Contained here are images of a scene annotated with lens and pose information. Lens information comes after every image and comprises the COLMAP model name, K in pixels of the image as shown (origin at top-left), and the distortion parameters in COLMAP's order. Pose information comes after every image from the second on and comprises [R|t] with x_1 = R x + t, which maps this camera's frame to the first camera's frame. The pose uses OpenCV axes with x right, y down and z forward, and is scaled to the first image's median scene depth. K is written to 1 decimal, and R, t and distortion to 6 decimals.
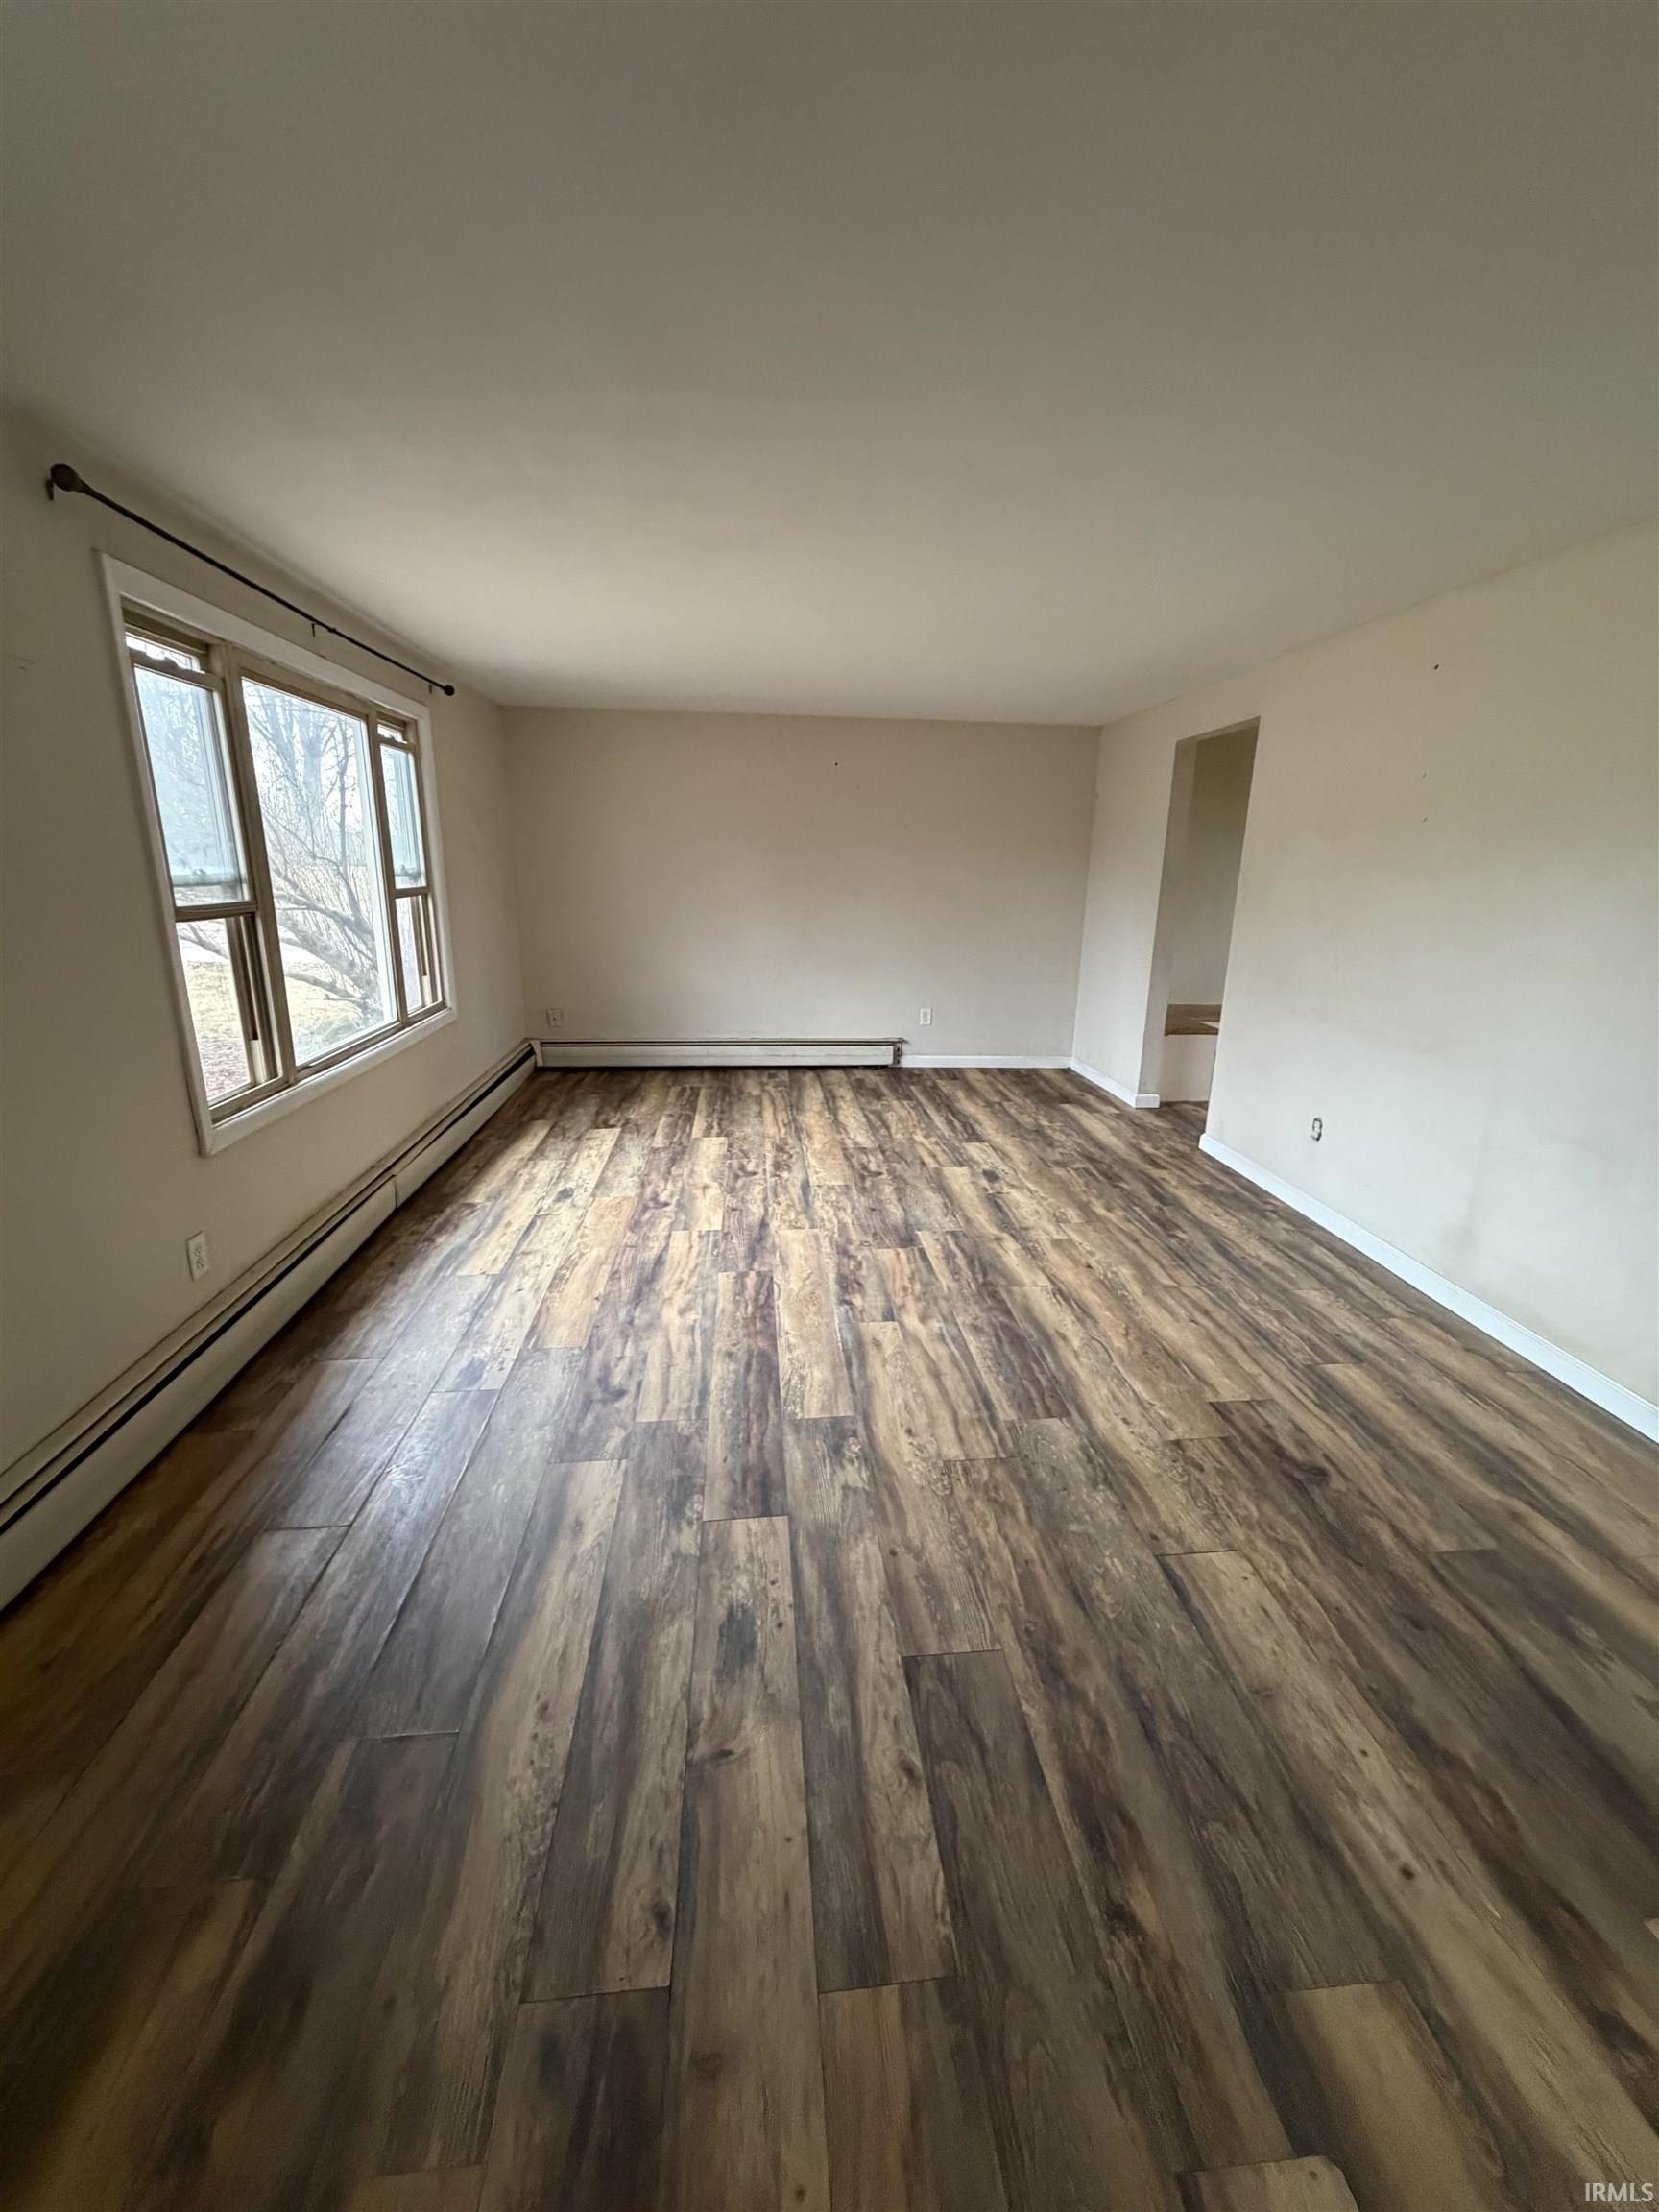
lens RADIAL K [[883.1, 0, 831.0], [0, 883.1, 1101.6], [0, 0, 1]] dist [-0.010975, 0.000196]
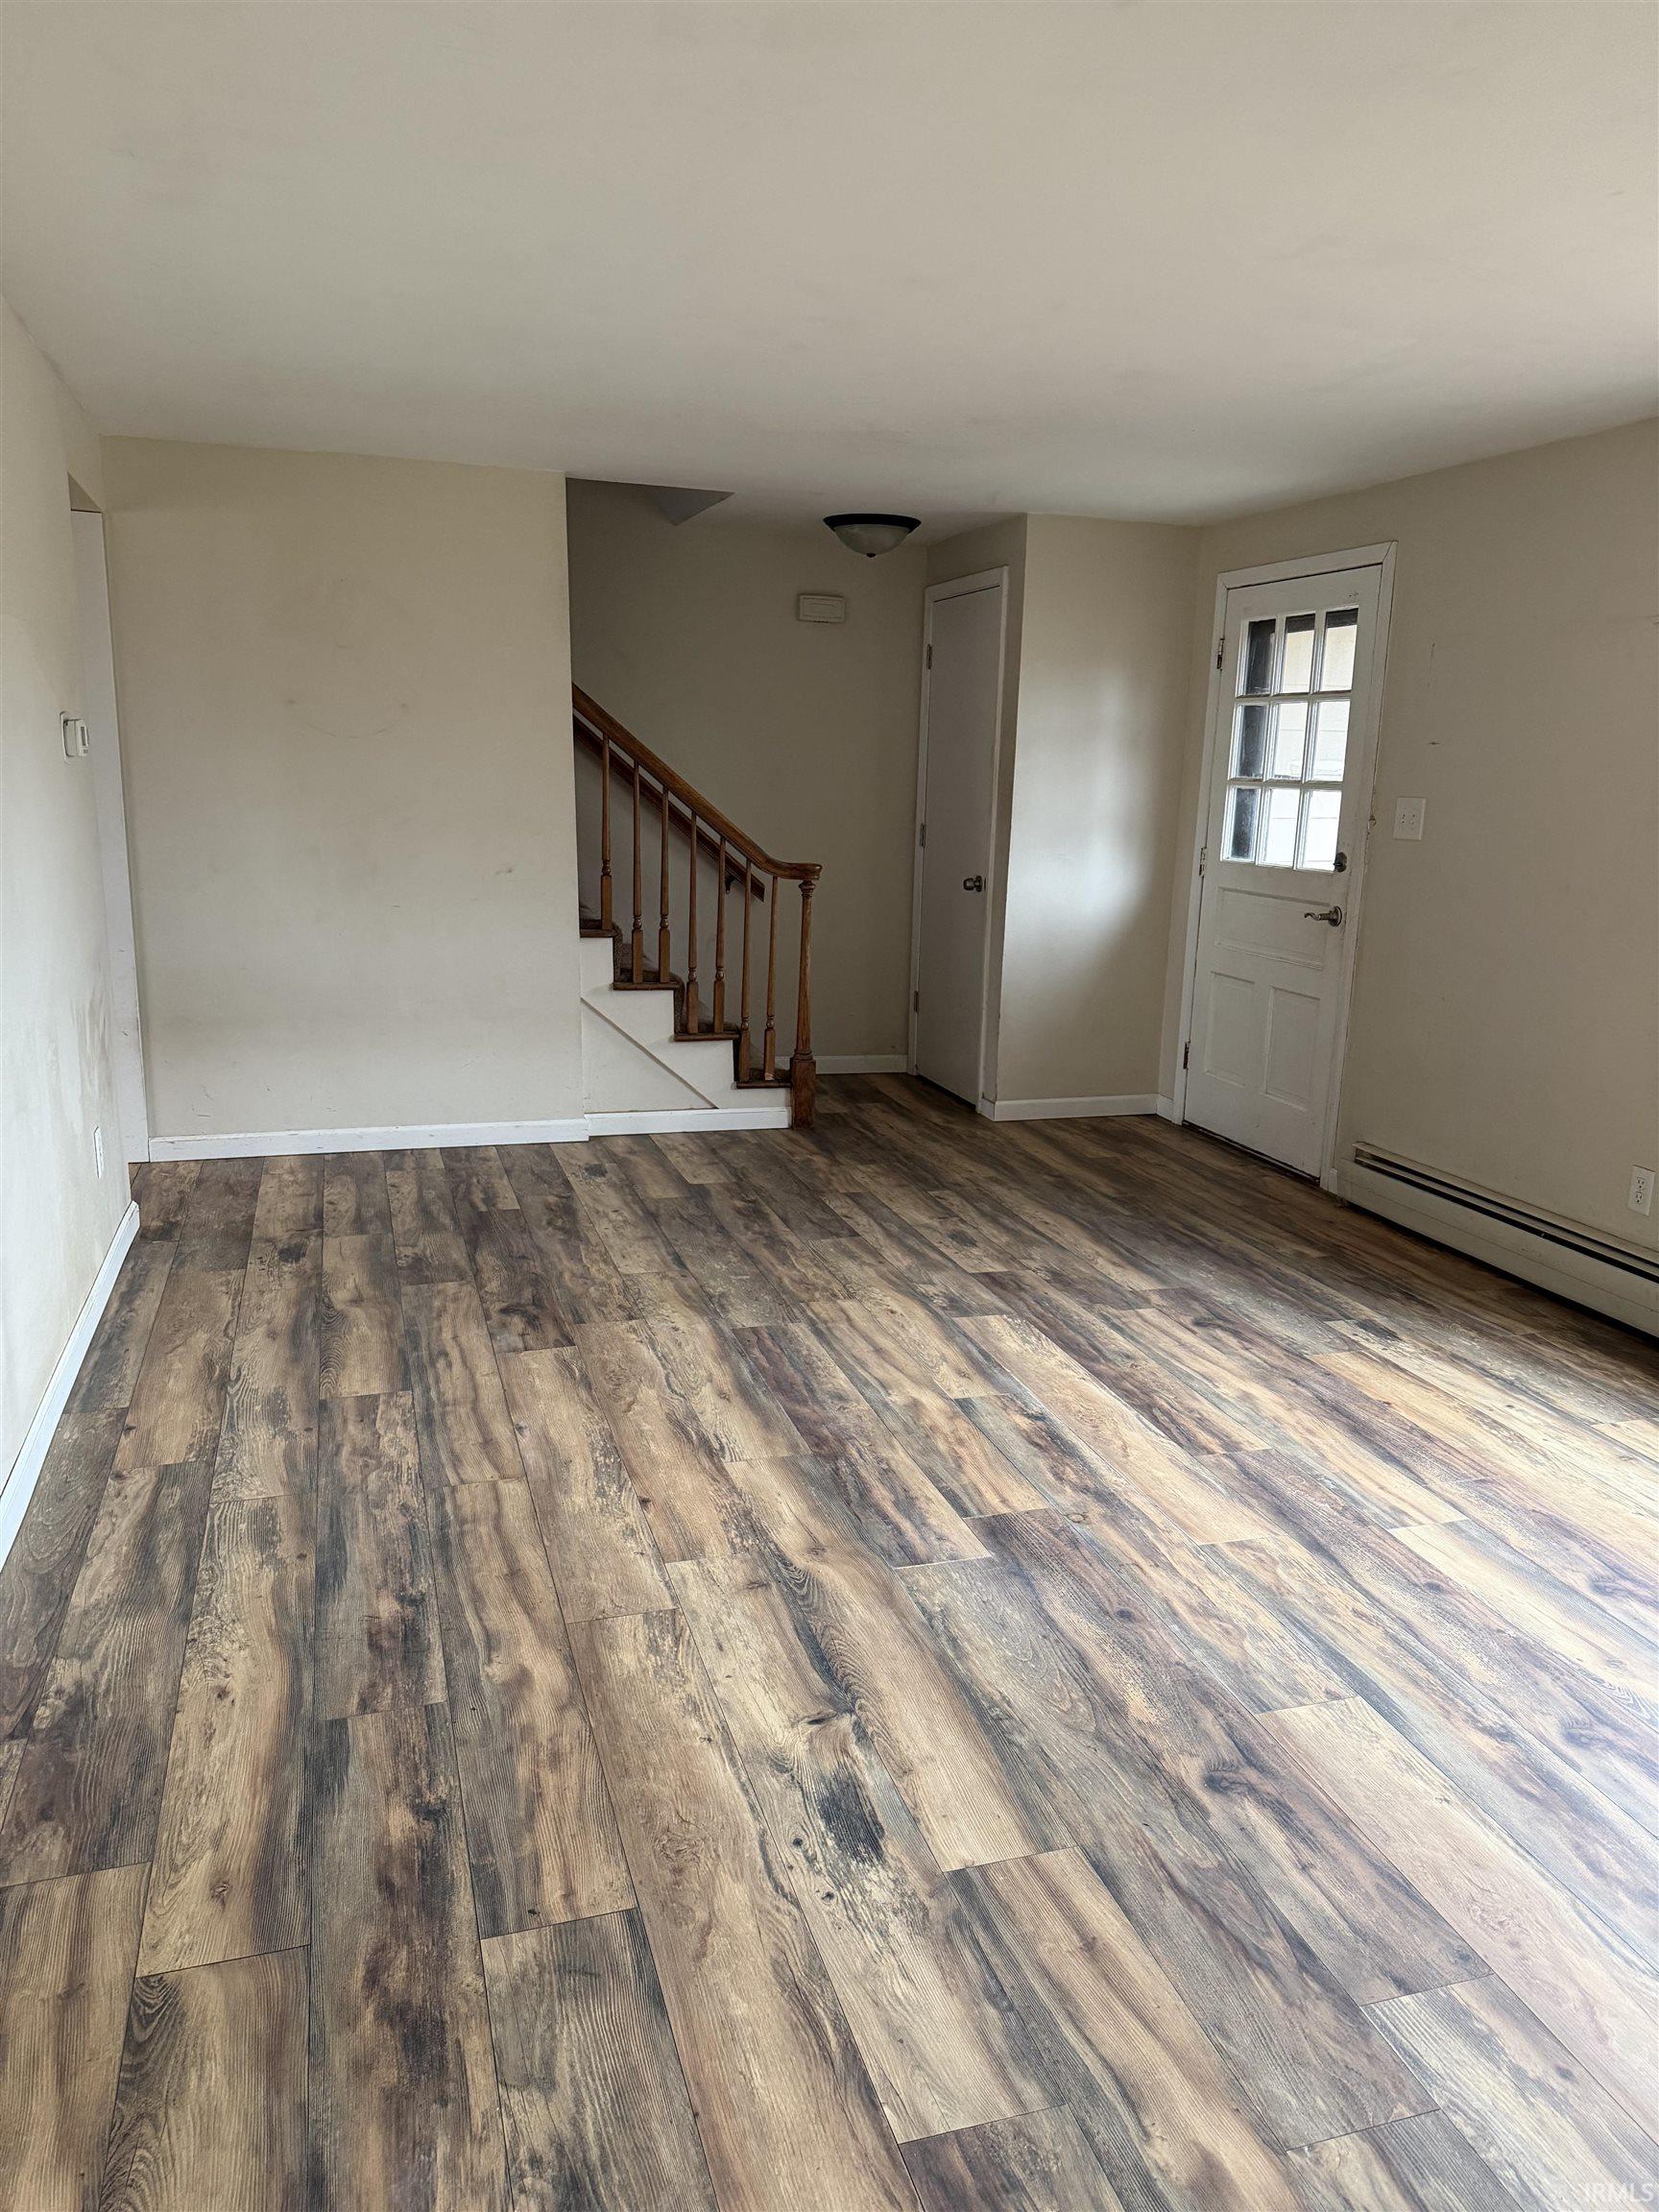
lens RADIAL K [[1556.0, 0, 827.7], [0, 1556.0, 1106.2], [0, 0, 1]] dist [0.064094, -0.009151]
pose [[-0.977791, 0.006749, -0.209473, 0.399076], [-0.091730, 0.884883, 0.456692, -0.482437], [0.188441, 0.465764, -0.864612, 1.806140]]
